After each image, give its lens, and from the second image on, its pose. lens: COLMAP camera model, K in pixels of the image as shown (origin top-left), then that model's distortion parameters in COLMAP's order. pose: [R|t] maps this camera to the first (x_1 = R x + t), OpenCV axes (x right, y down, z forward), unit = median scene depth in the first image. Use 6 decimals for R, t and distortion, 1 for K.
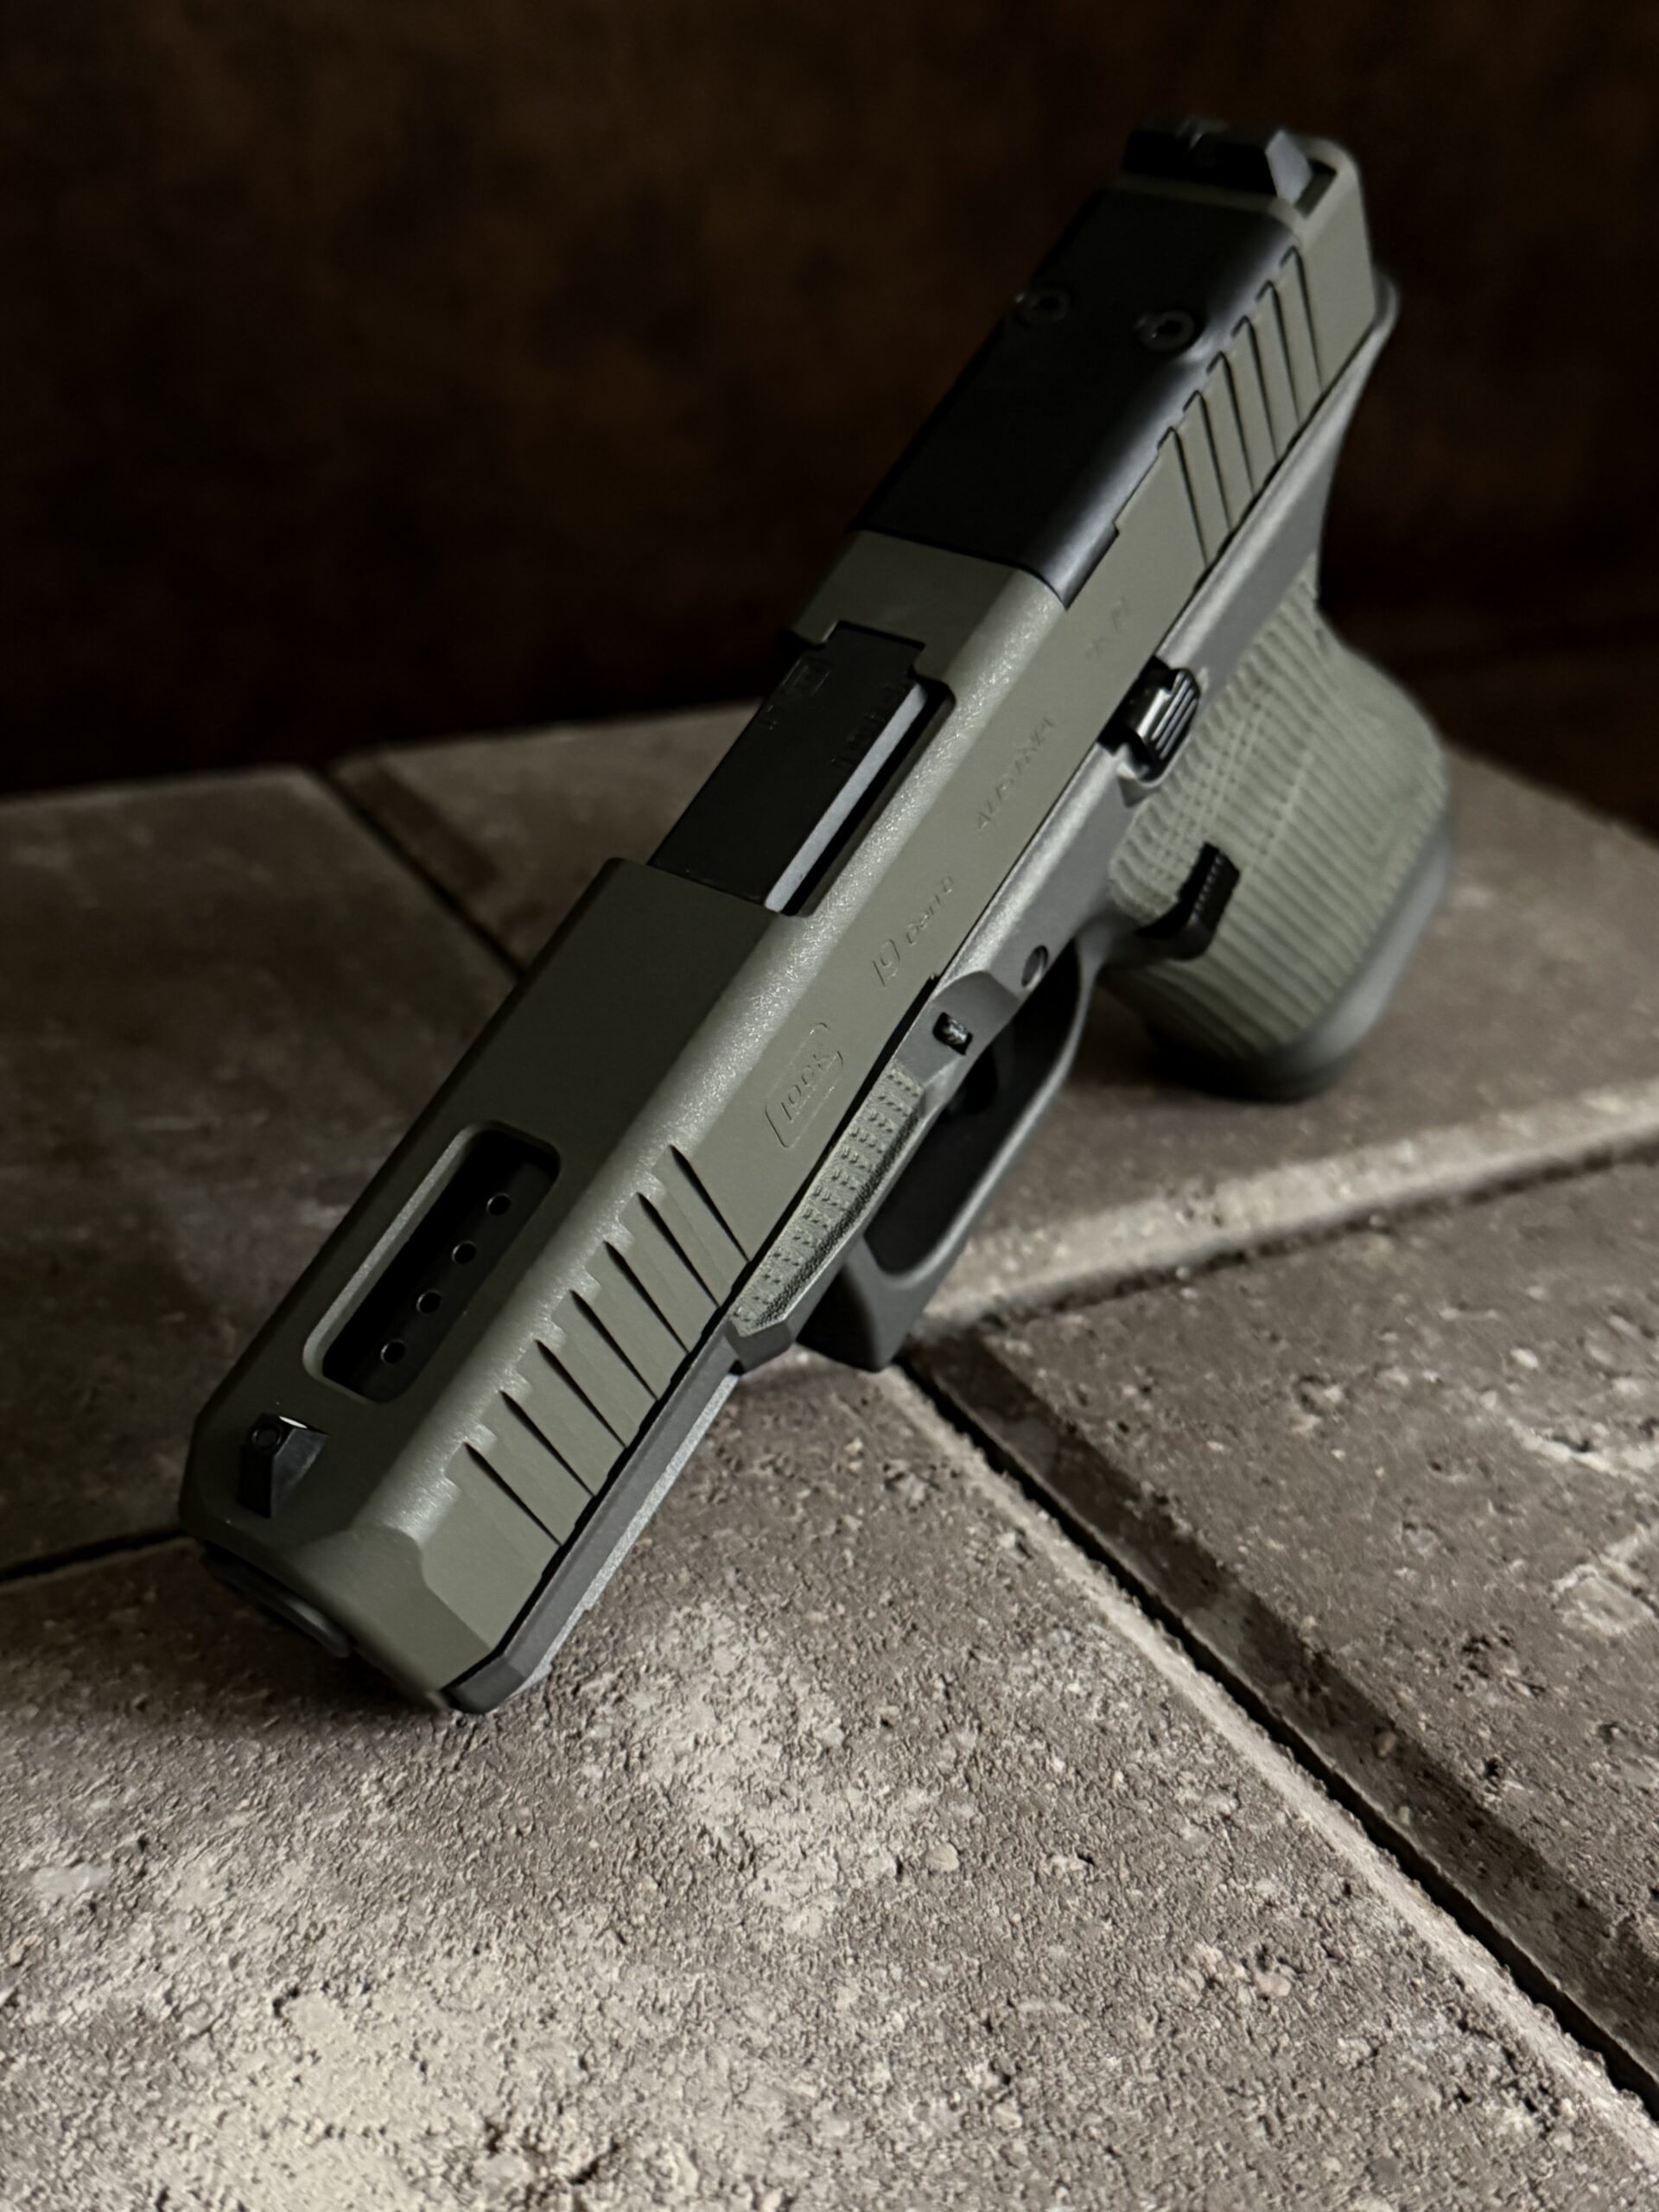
lens RADIAL K [[2598.2, 0, 816.3], [0, 2598.2, 1060.4], [0, 0, 1]] dist [0.201658, -0.614625]
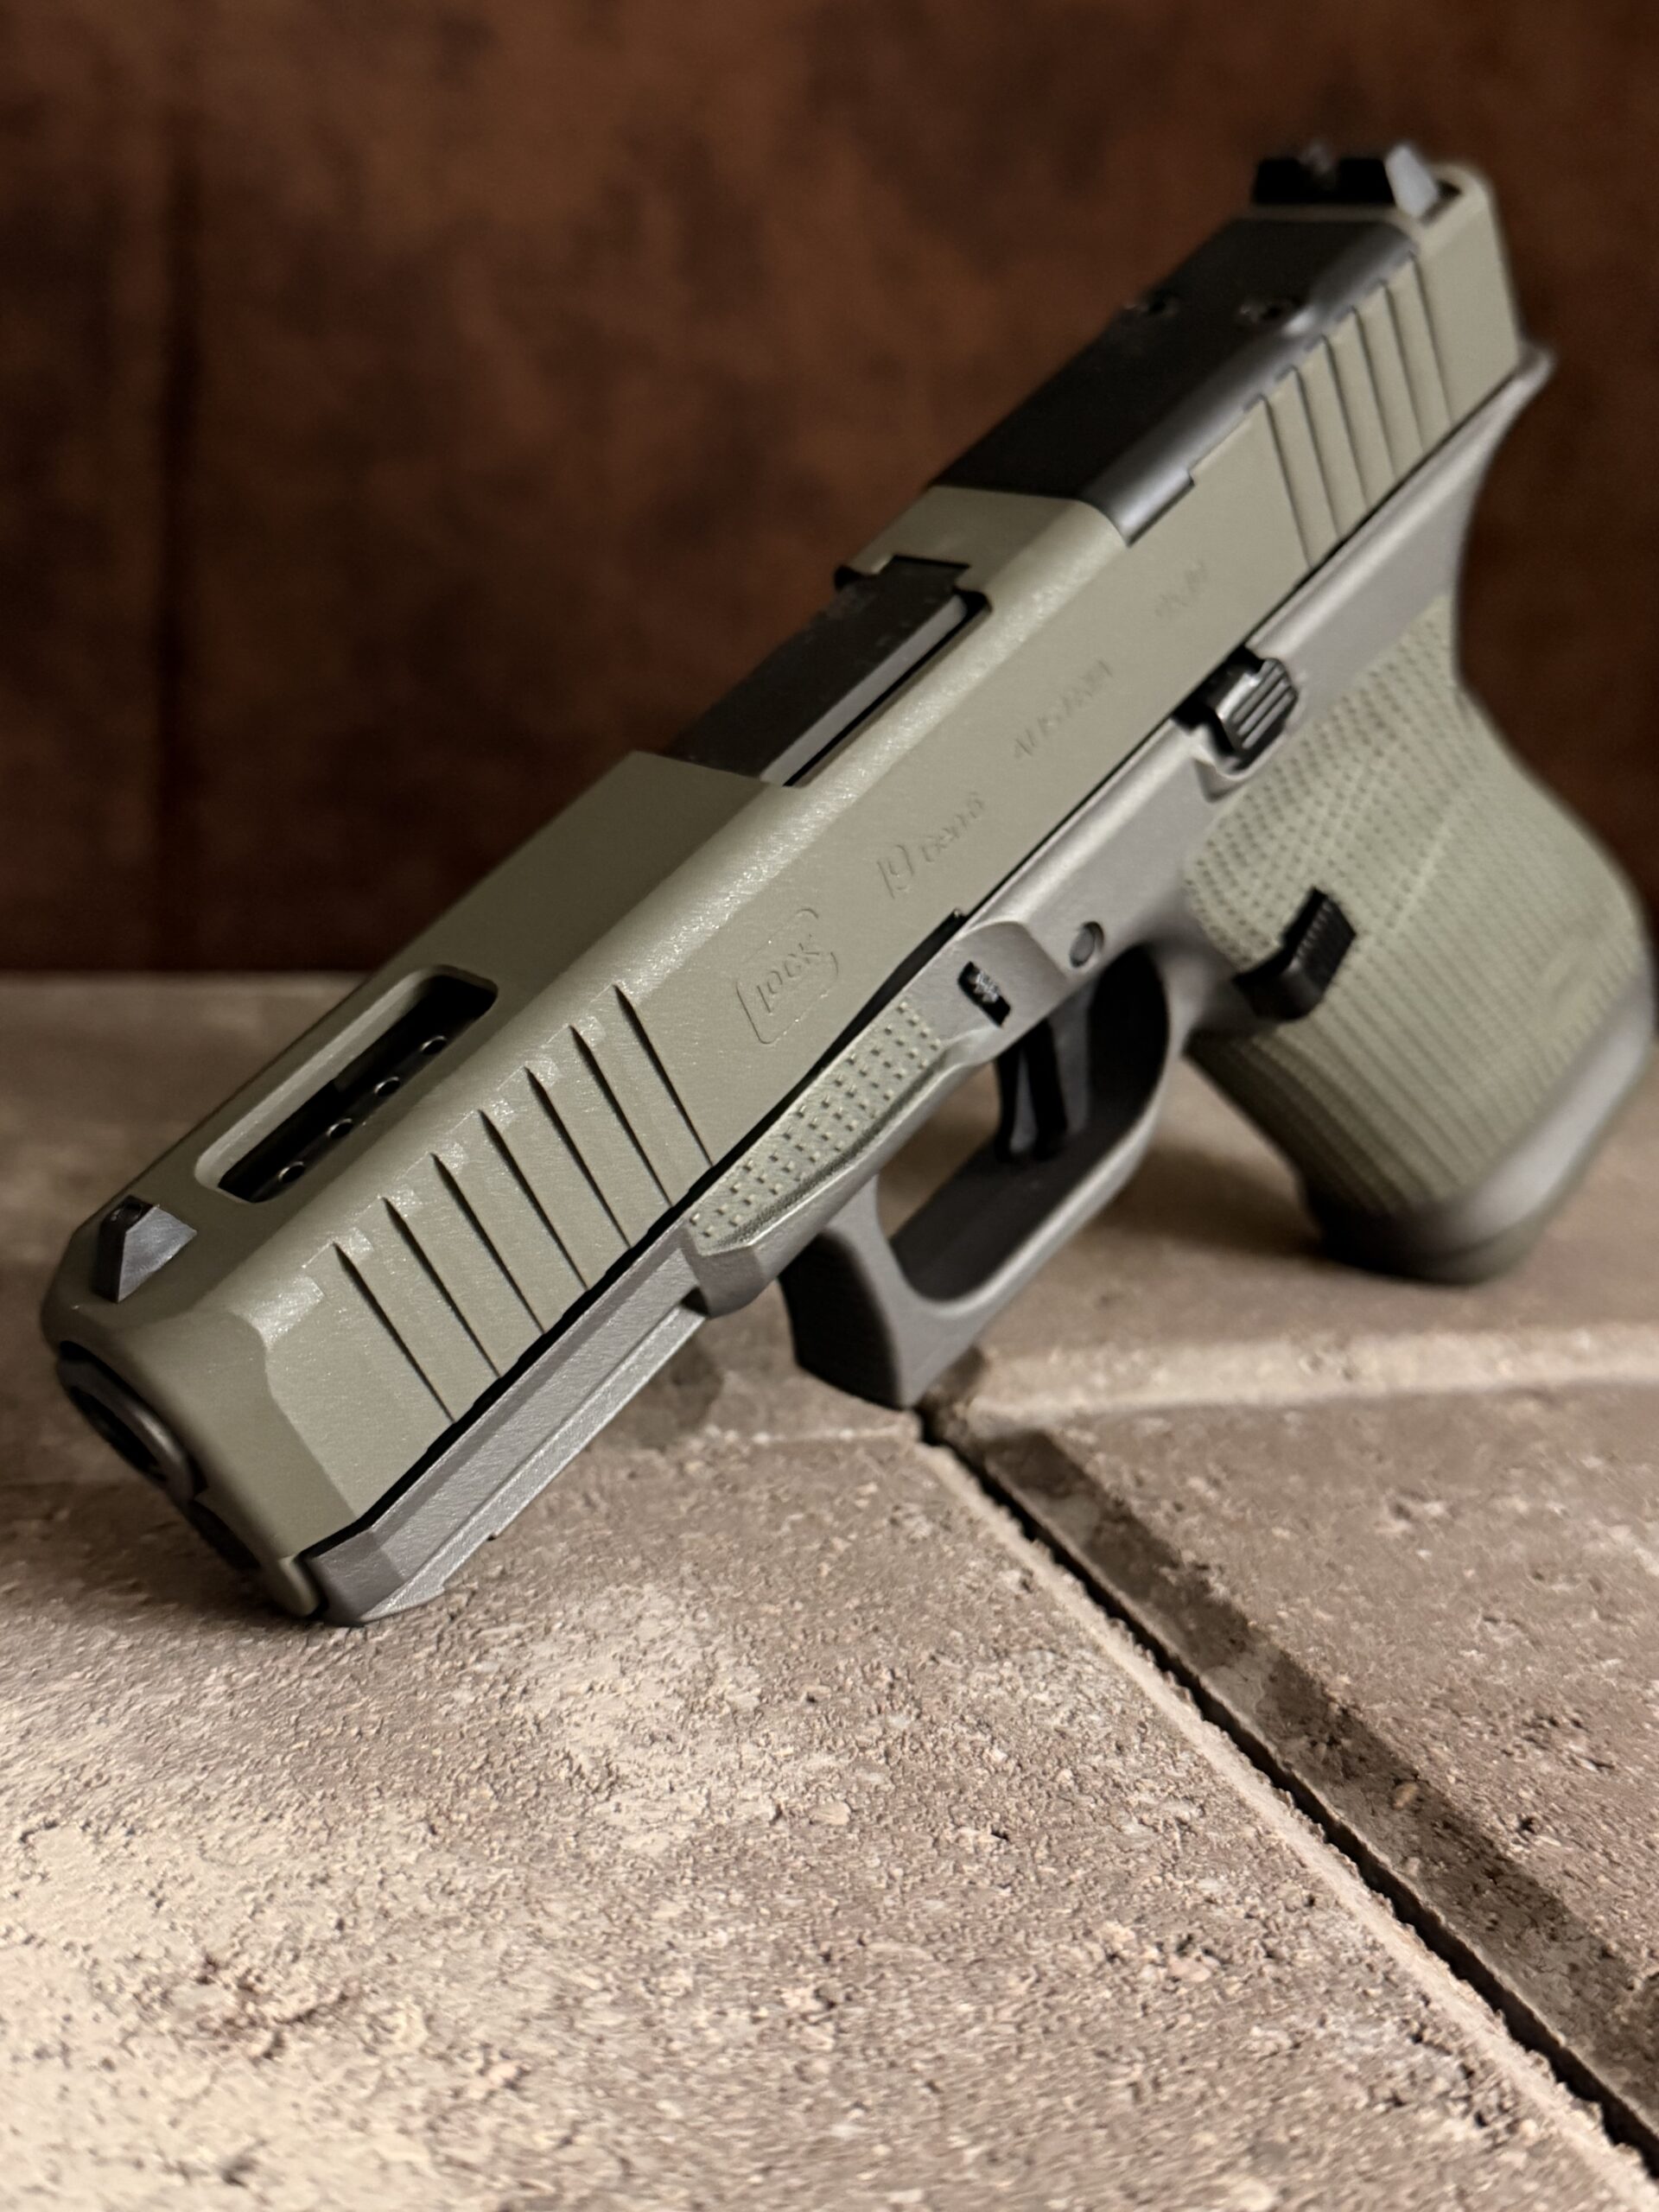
lens RADIAL K [[2598.2, 0, 816.3], [0, 2598.2, 1060.4], [0, 0, 1]] dist [0.201658, -0.614625]
pose [[0.984665, 0.061177, -0.163380, 0.166177], [-0.097647, 0.969327, -0.225543, 0.257908], [0.144571, 0.238038, 0.960436, 0.124643]]
